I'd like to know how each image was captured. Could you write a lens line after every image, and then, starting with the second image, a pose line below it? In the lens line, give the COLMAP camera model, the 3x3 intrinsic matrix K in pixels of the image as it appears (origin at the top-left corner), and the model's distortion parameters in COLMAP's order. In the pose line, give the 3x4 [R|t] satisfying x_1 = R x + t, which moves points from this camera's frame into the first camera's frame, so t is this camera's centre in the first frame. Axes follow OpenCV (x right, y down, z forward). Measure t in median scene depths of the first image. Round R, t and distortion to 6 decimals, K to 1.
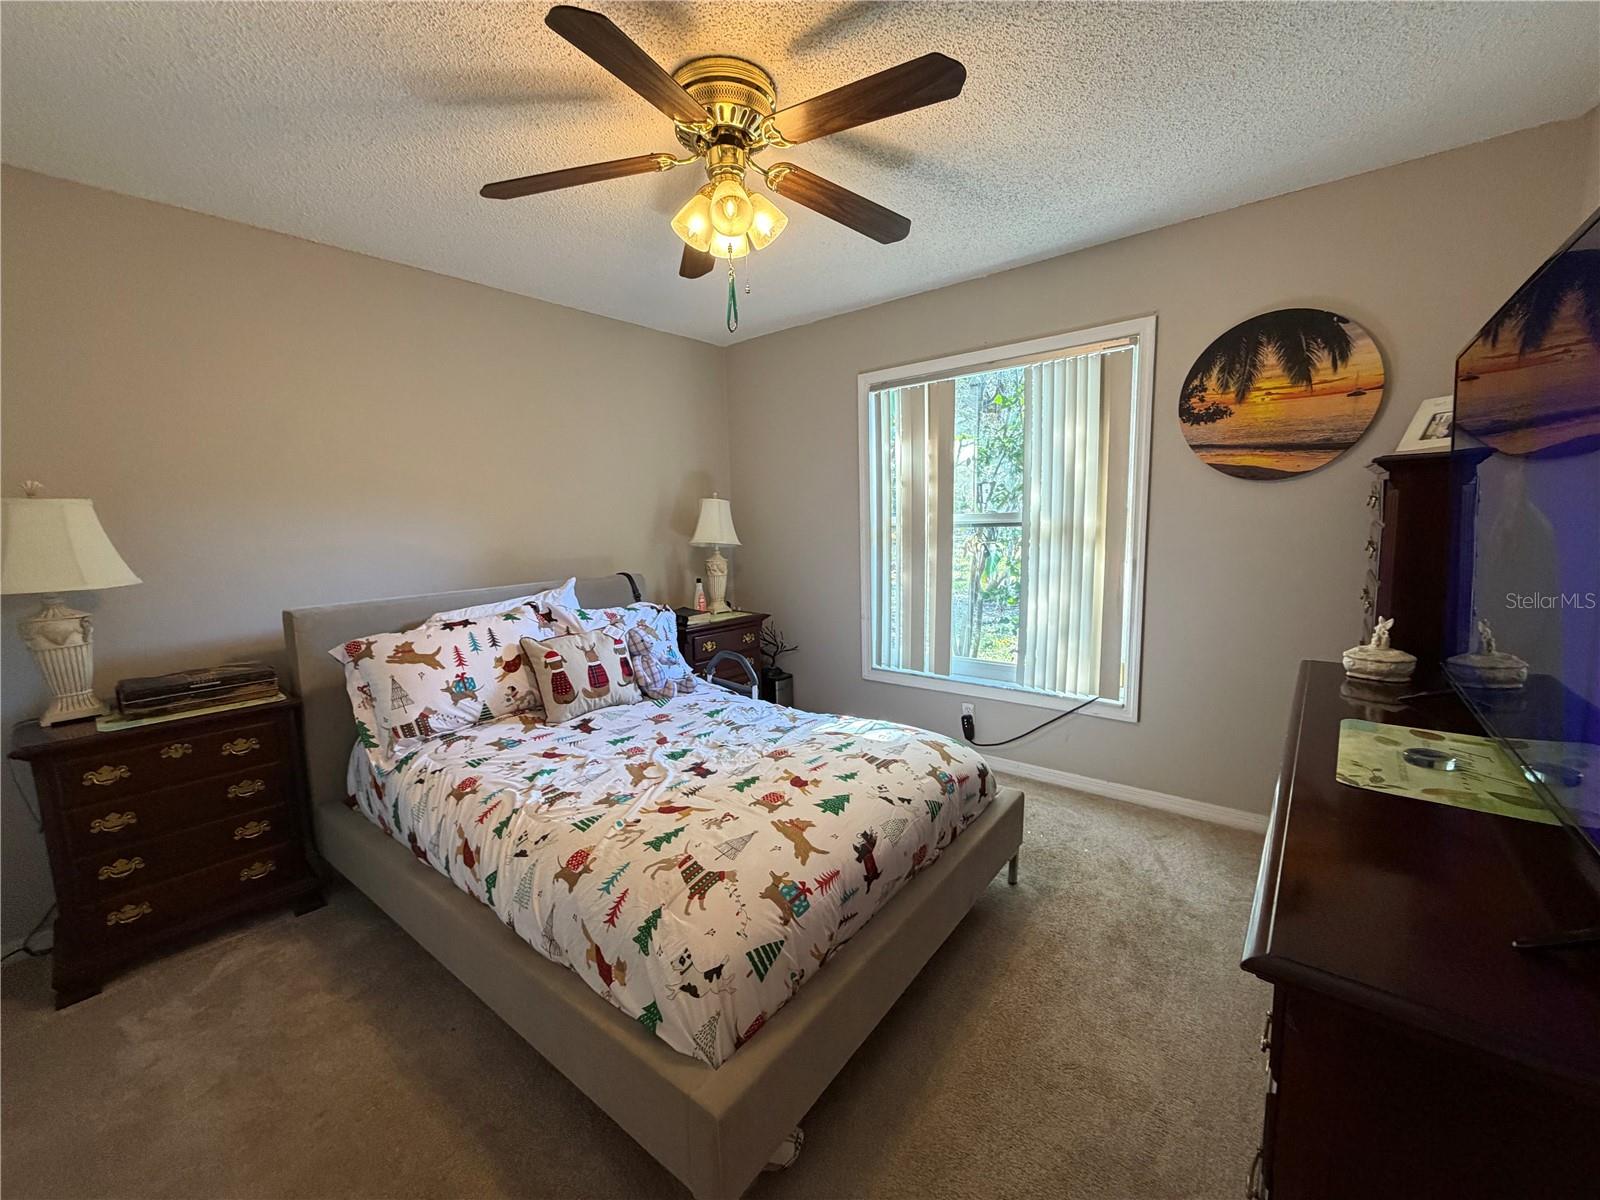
lens RADIAL K [[636.1, 0, 793.6], [0, 636.1, 600.5], [0, 0, 1]] dist [-0.000964, 0.000072]
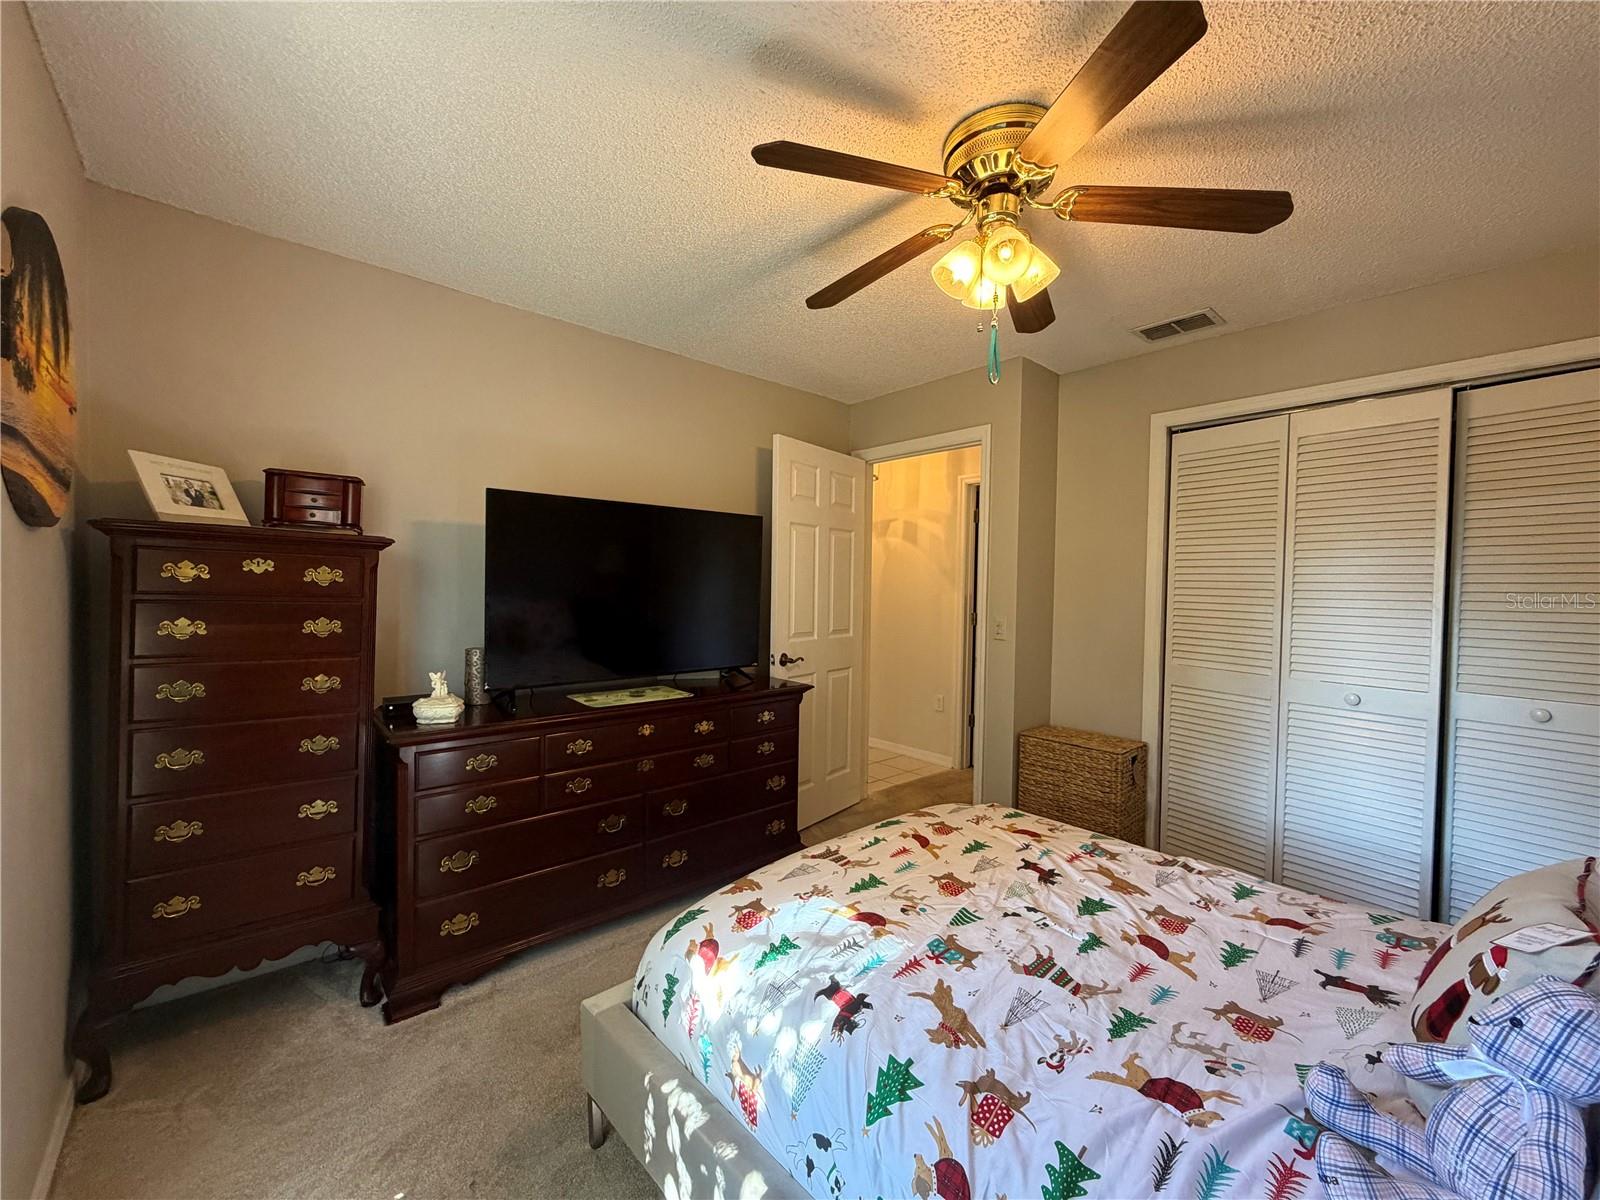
lens RADIAL K [[636.1, 0, 793.6], [0, 636.1, 600.5], [0, 0, 1]] dist [-0.000964, 0.000072]
pose [[-0.987381, 0.016026, 0.157550, 0.040326], [0.040165, 0.987679, 0.151250, -0.243520], [-0.153185, 0.155670, -0.975859, 1.819282]]
